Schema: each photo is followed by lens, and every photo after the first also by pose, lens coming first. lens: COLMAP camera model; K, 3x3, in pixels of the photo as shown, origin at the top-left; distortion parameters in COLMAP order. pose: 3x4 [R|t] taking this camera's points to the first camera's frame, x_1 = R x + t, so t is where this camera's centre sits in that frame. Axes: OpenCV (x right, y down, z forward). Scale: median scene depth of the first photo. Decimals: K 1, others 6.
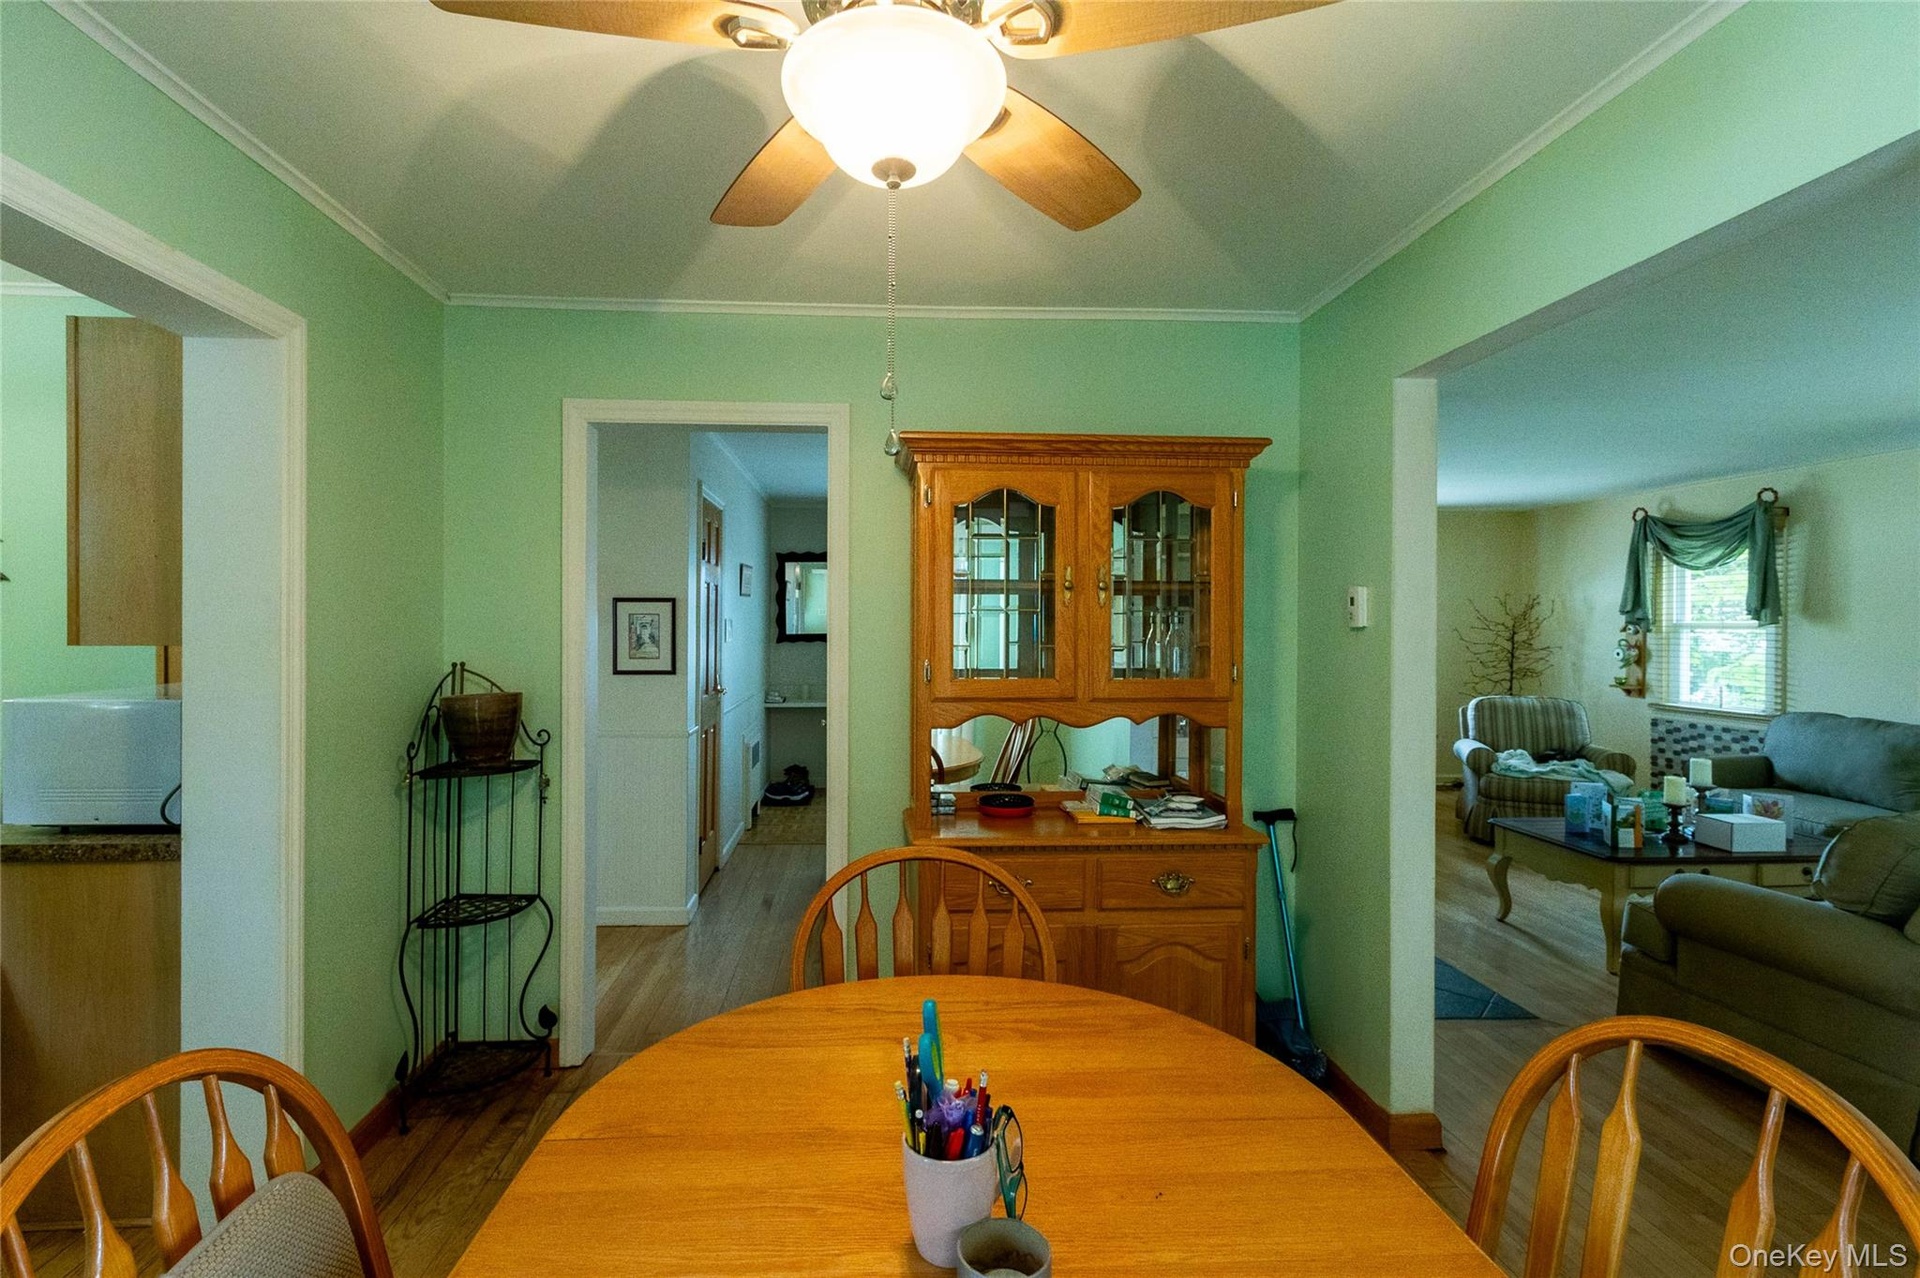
lens RADIAL K [[881.4, 0, 913.8], [0, 881.4, 629.8], [0, 0, 1]] dist [-0.000165, -0.000346]
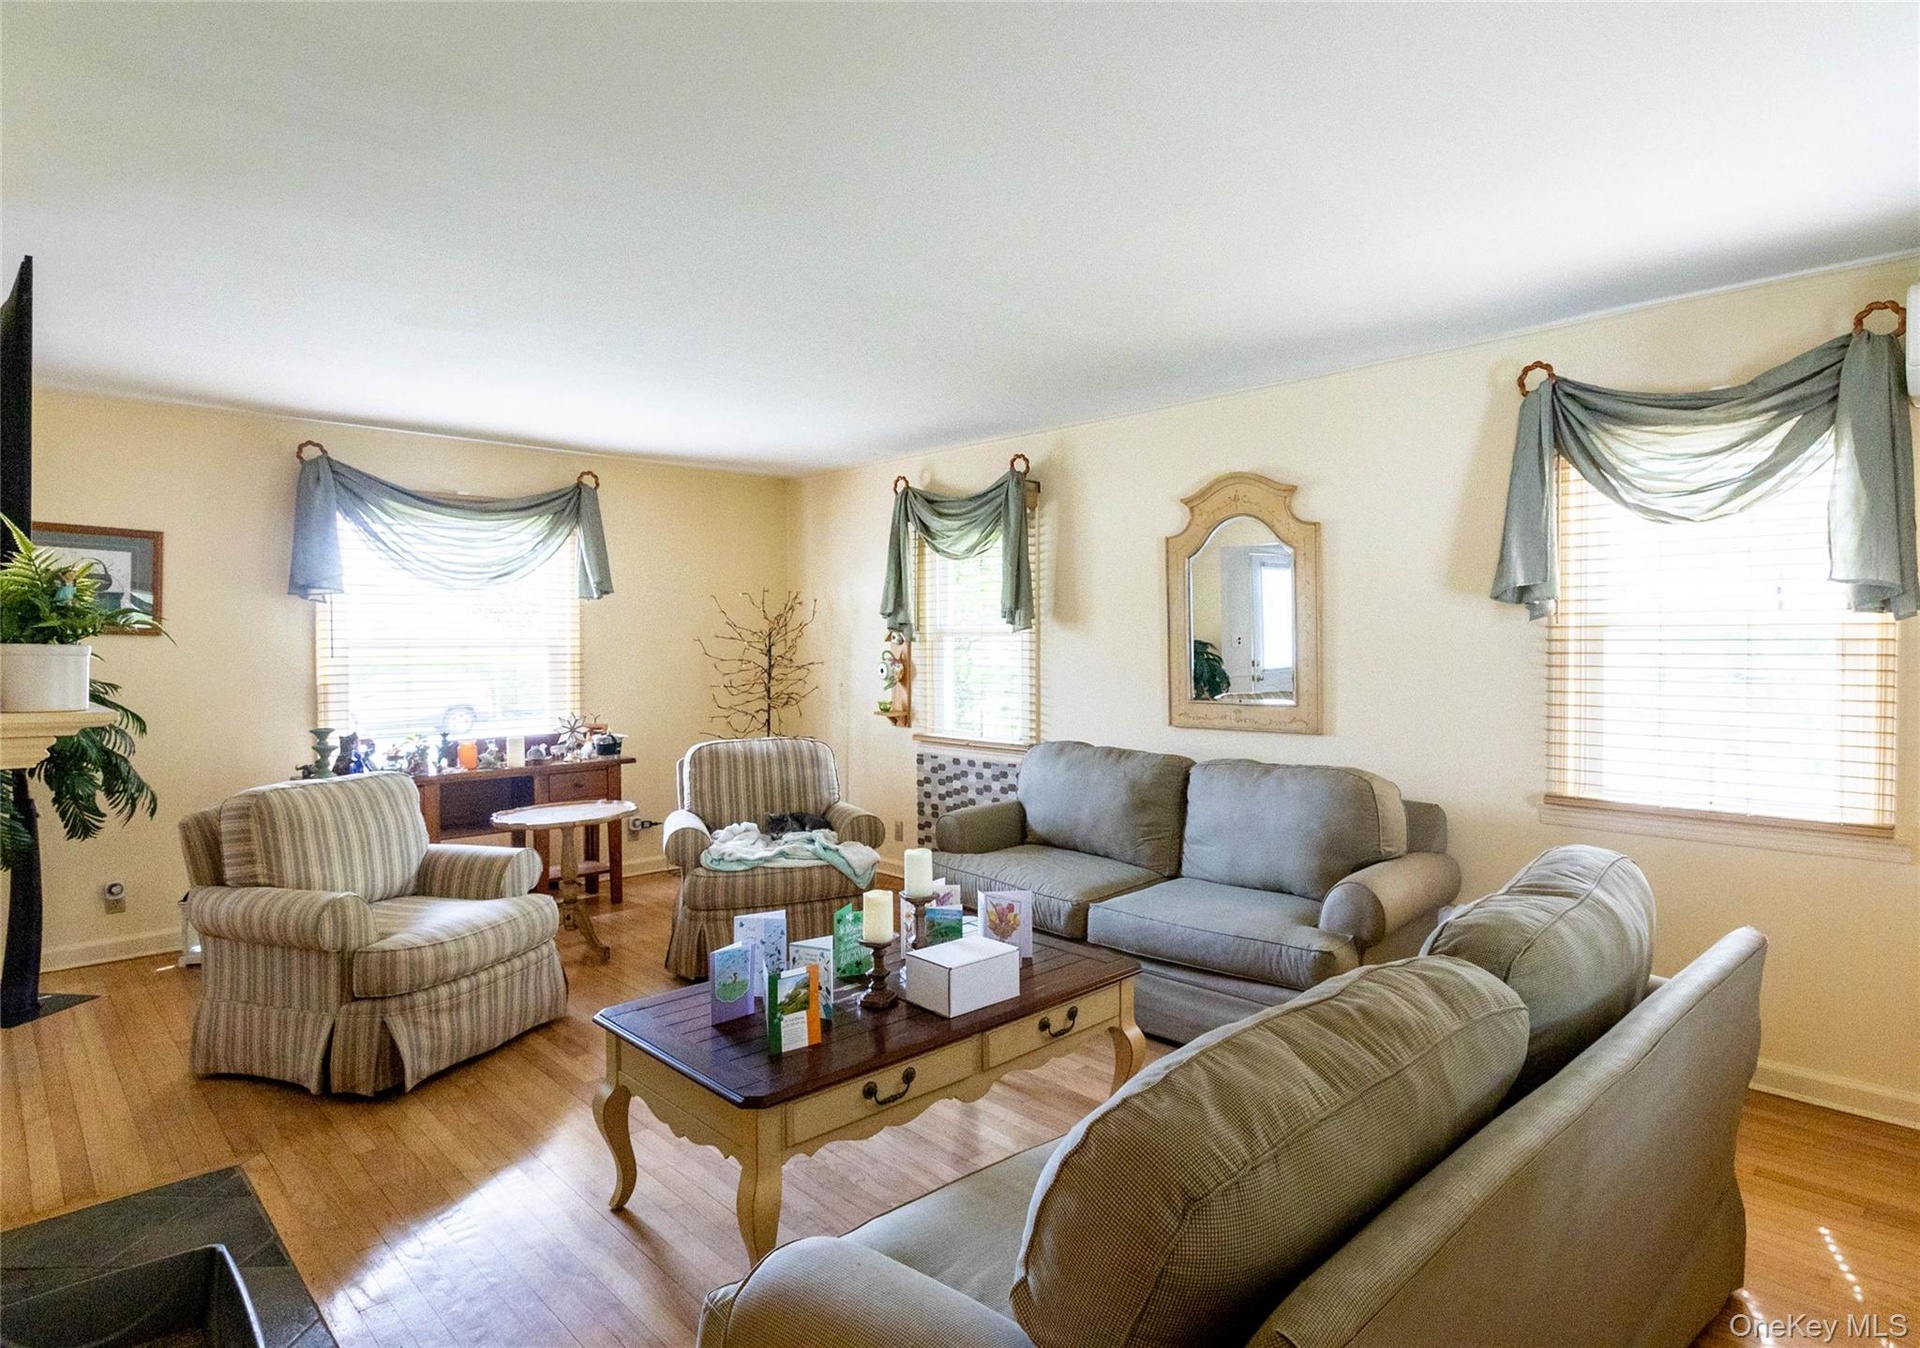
lens RADIAL K [[1076.7, 0, 956.9], [0, 1076.7, 652.6], [0, 0, 1]] dist [0.017593, 0.000057]
pose [[0.776134, -0.015625, 0.630375, 0.298957], [0.011160, 0.999877, 0.011044, 0.002914], [-0.630470, -0.001537, 0.776212, 0.273339]]
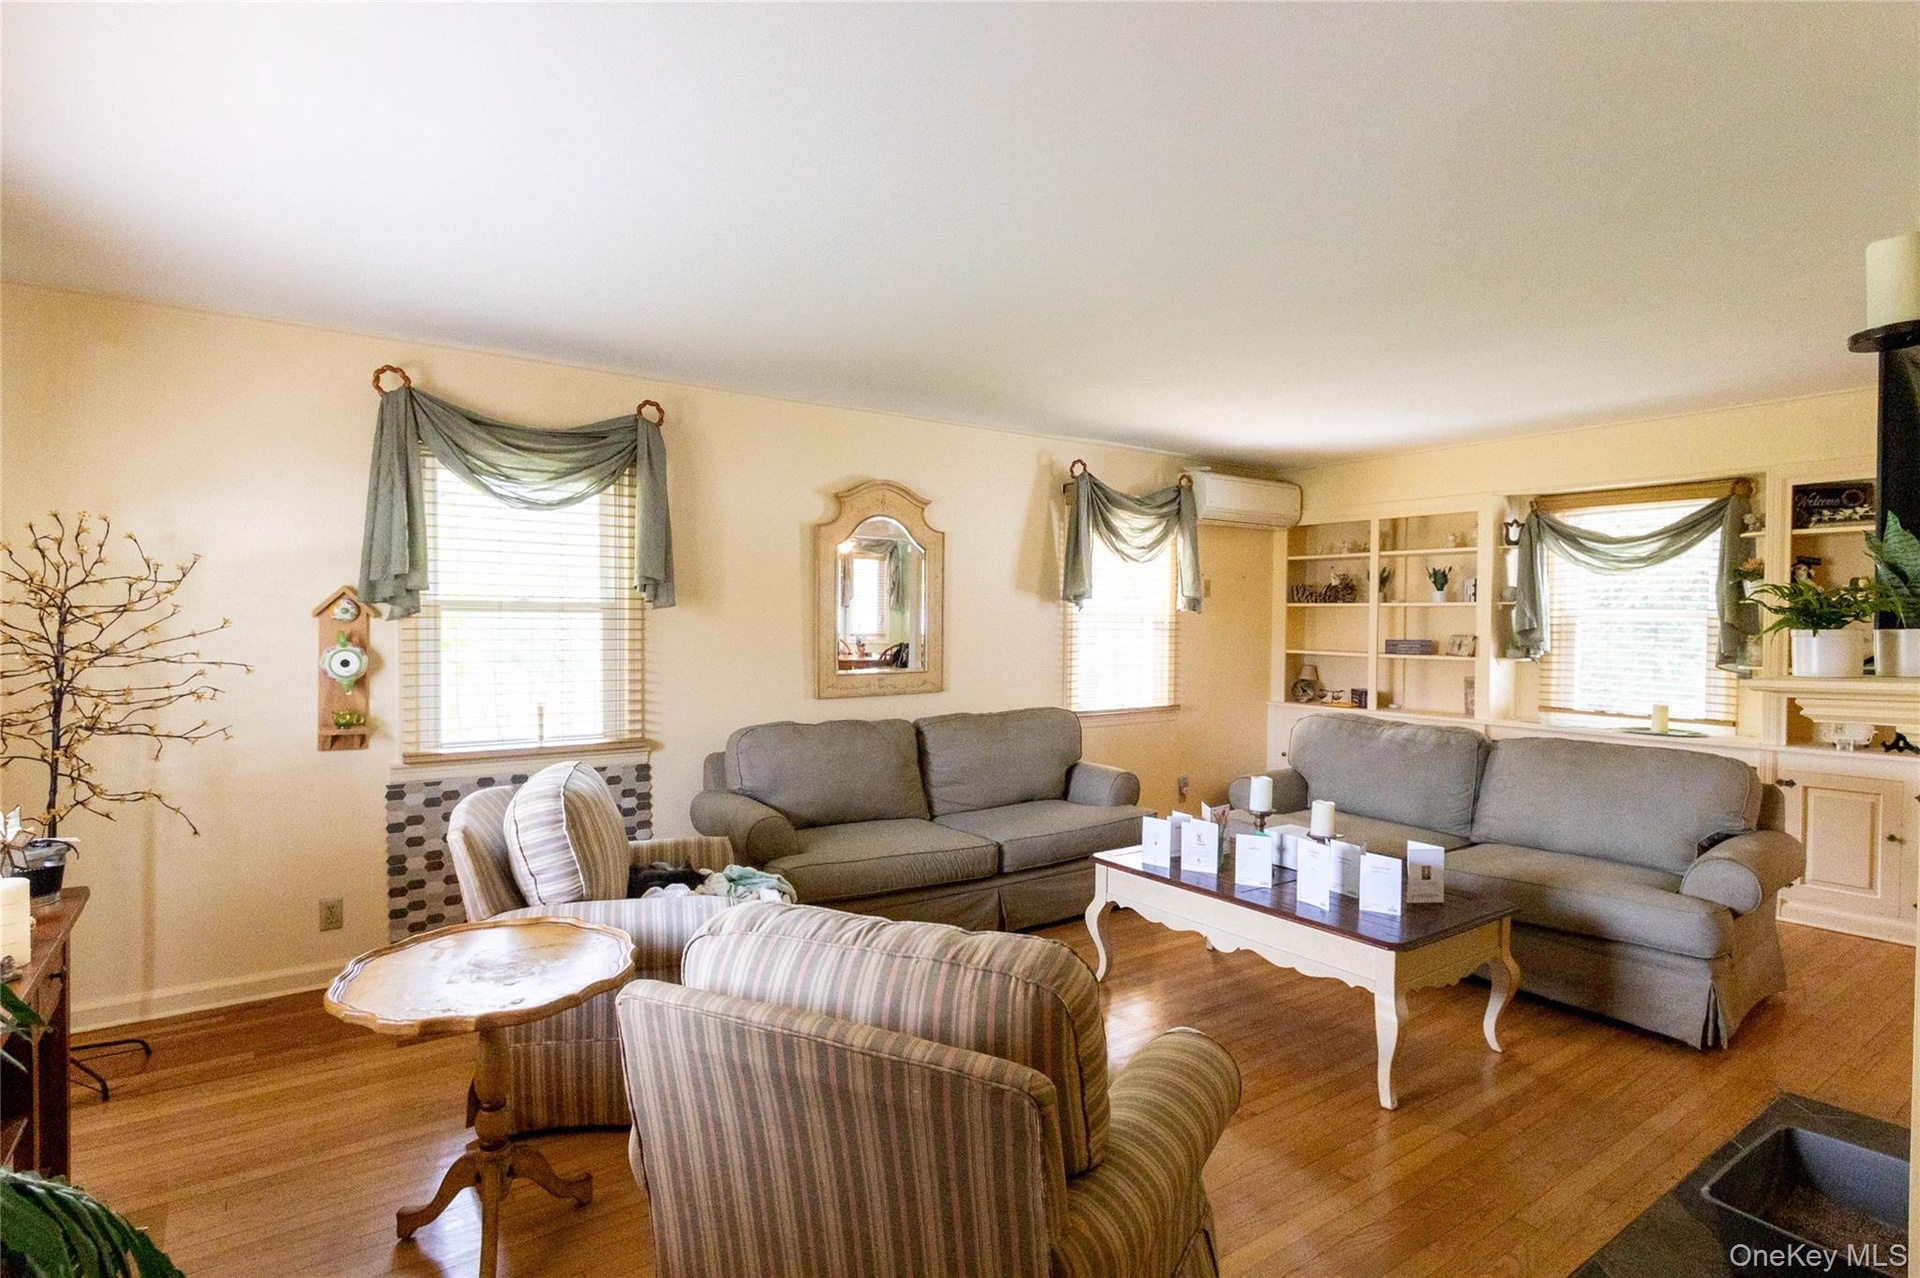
lens RADIAL K [[947.5, 0, 960.0], [0, 947.5, 639.0], [0, 0, 1]] dist [-0.001109, -0.000130]
pose [[-0.525456, -0.018056, 0.850629, 0.214666], [-0.002628, 0.999804, 0.019599, 0.004659], [-0.850817, 0.008063, -0.525401, 1.097868]]
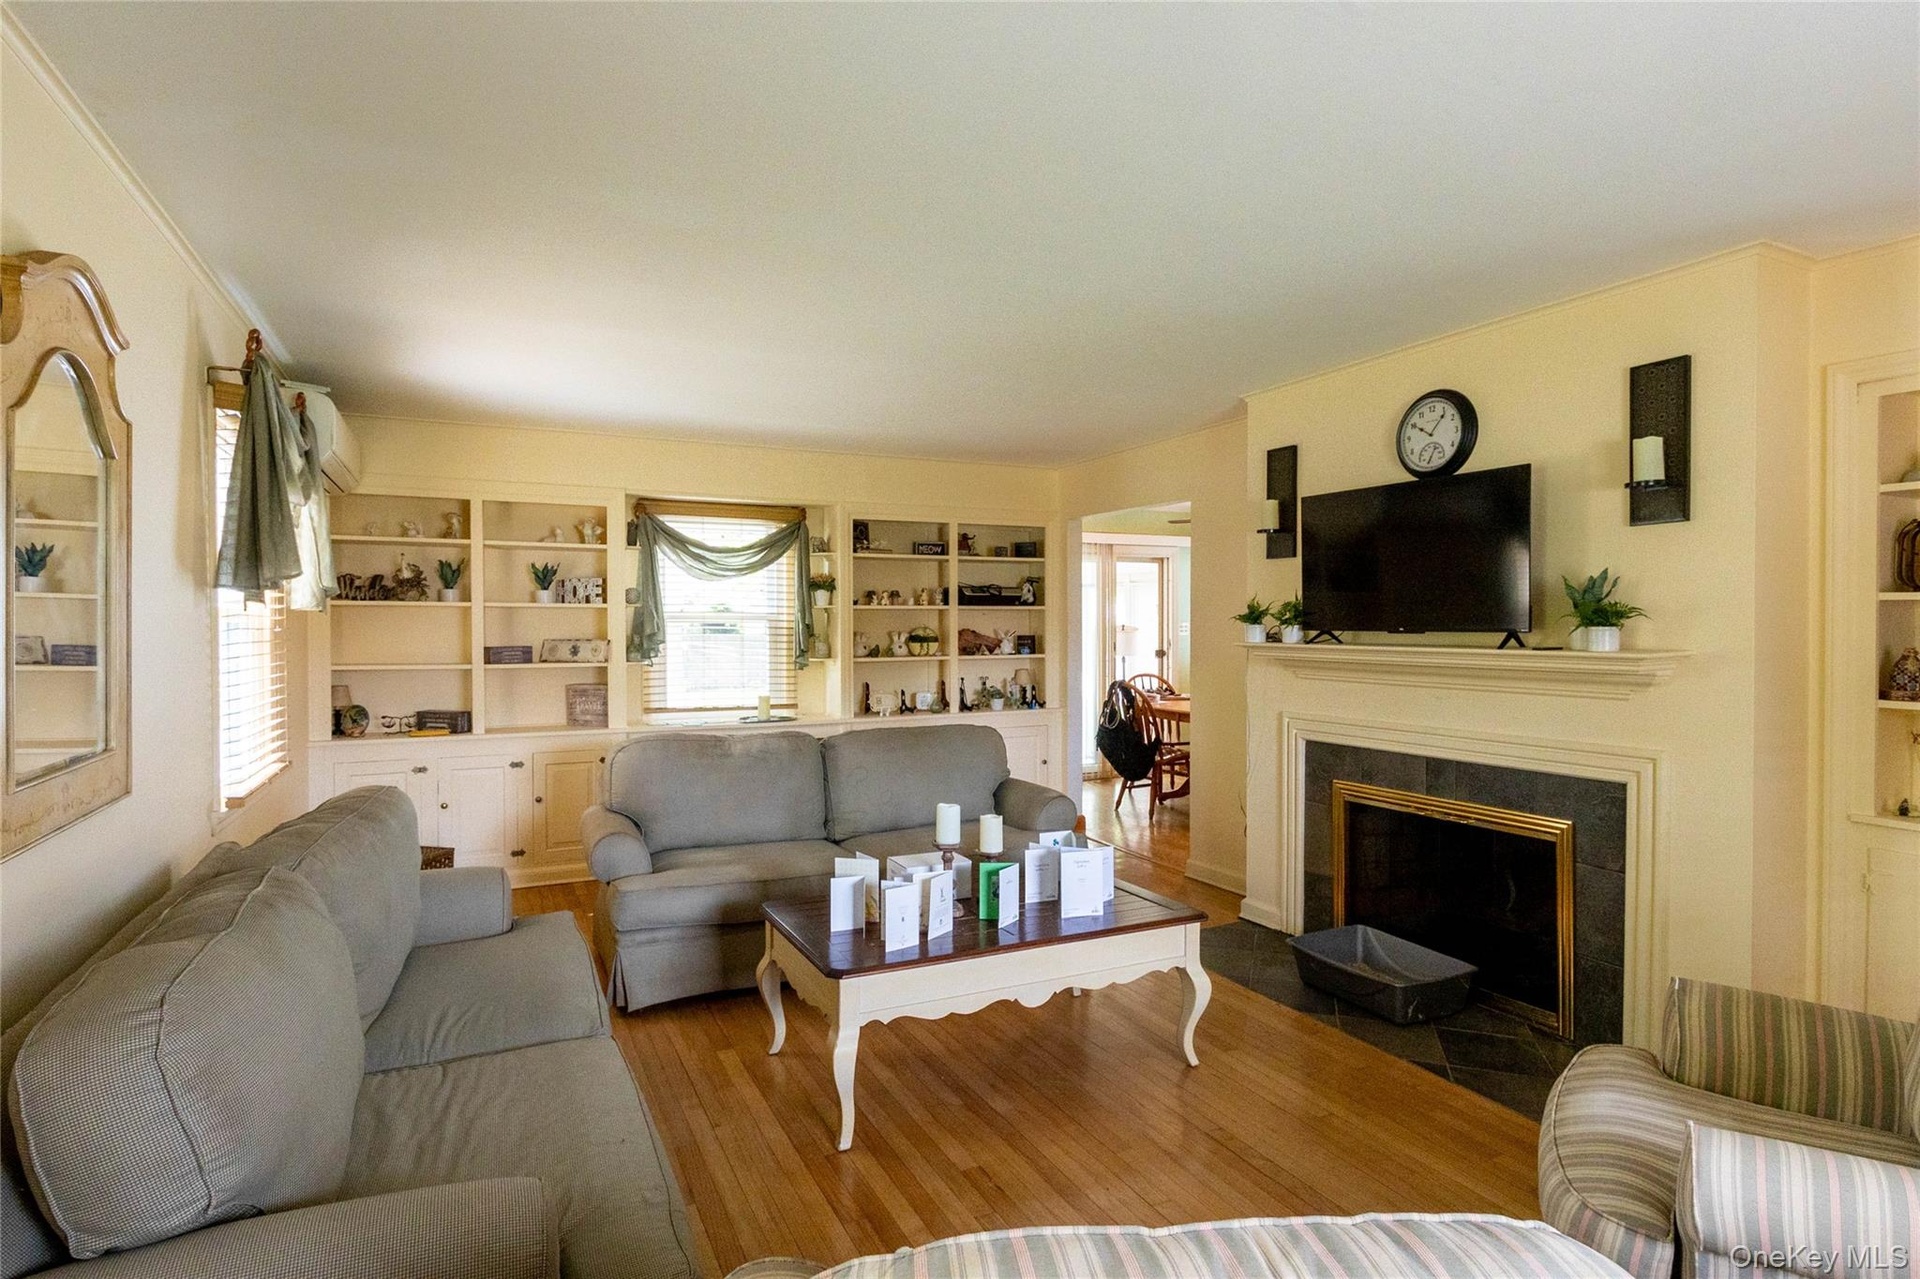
lens RADIAL K [[971.1, 0, 930.2], [0, 971.1, 628.7], [0, 0, 1]] dist [-0.000331, 0.000134]
pose [[-0.925459, -0.002287, -0.378842, 0.783477], [-0.004887, 0.999971, 0.005902, 0.002523], [0.378817, 0.007313, -0.925443, 1.112404]]
